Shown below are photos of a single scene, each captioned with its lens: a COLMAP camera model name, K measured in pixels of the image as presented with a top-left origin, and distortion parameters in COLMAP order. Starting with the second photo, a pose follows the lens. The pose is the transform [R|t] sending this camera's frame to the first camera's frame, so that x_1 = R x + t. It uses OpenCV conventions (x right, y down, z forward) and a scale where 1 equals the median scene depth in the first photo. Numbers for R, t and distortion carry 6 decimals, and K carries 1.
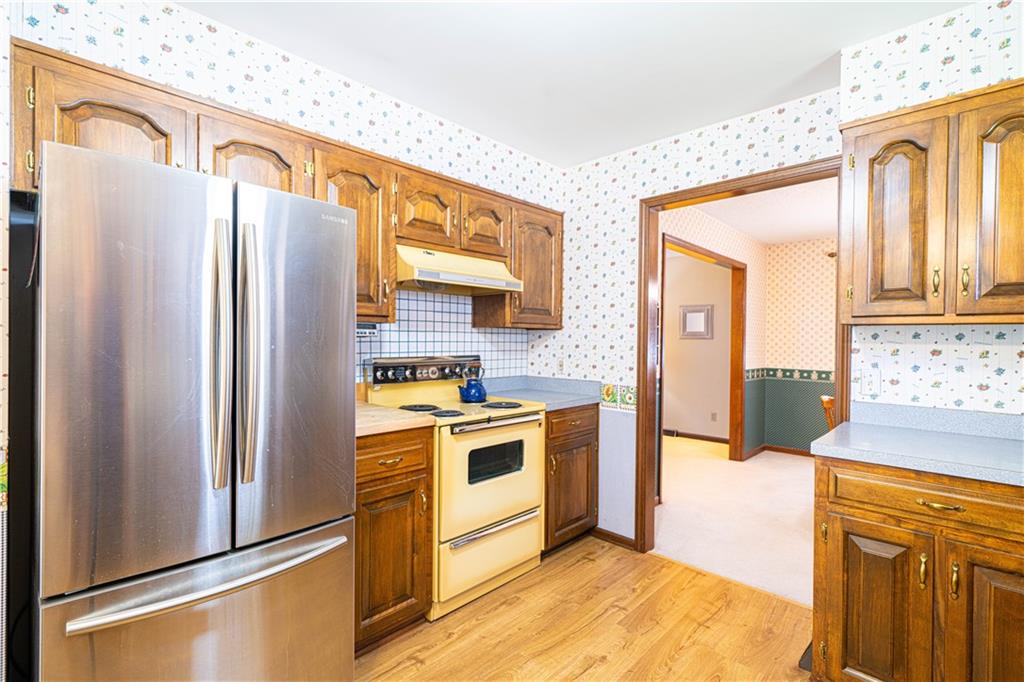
lens RADIAL K [[470.1, 0, 501.8], [0, 470.1, 343.5], [0, 0, 1]] dist [-0.004065, 0.000239]
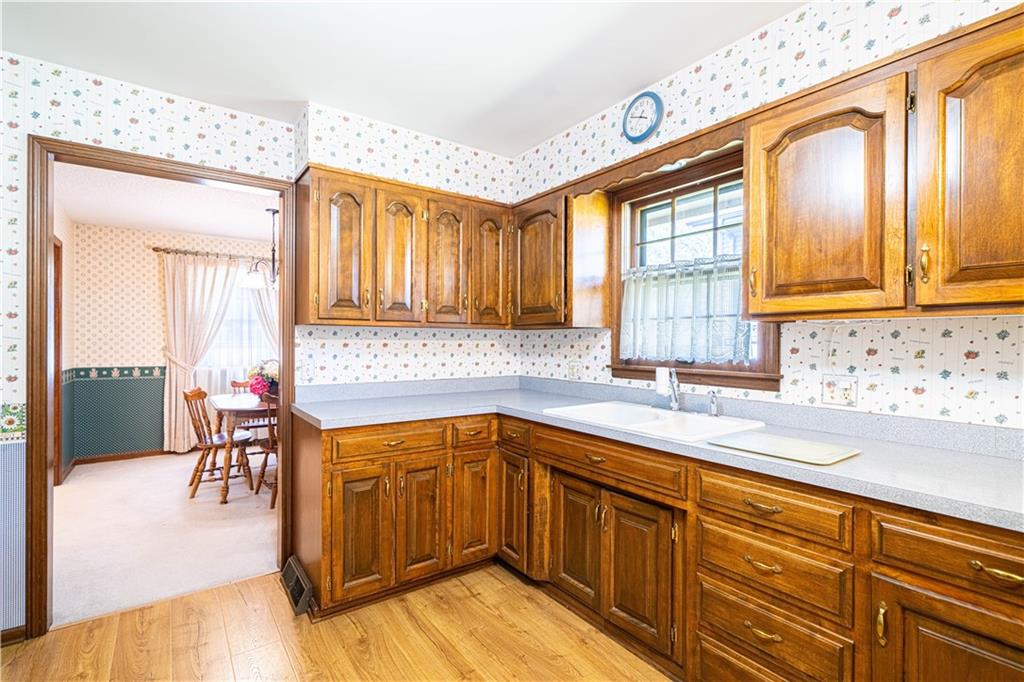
lens RADIAL K [[470.1, 0, 504.5], [0, 470.1, 343.5], [0, 0, 1]] dist [-0.004065, 0.000239]
pose [[0.169178, -0.016633, 0.985445, -0.346856], [0.004483, 0.999860, 0.016107, -0.005743], [-0.985575, 0.001693, 0.169228, 0.237490]]
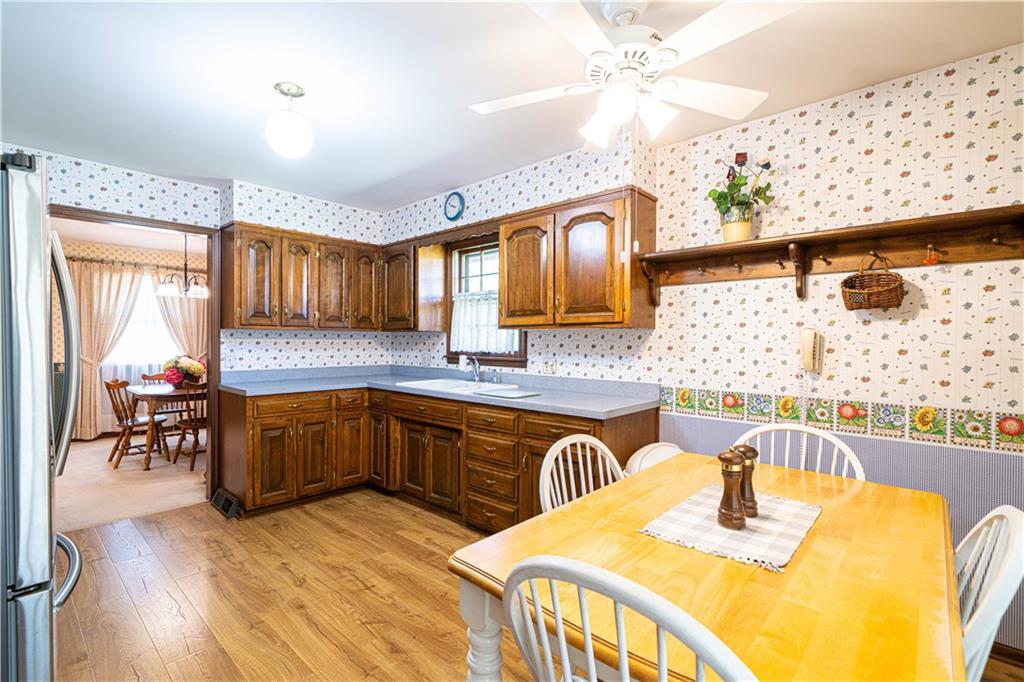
lens RADIAL K [[470.1, 0, 513.1], [0, 470.1, 344.4], [0, 0, 1]] dist [-0.004065, 0.000239]
pose [[-0.043352, -0.021088, 0.998837, -0.985838], [0.002124, 0.999773, 0.021200, -0.012863], [-0.999058, 0.003041, -0.043297, -0.014533]]
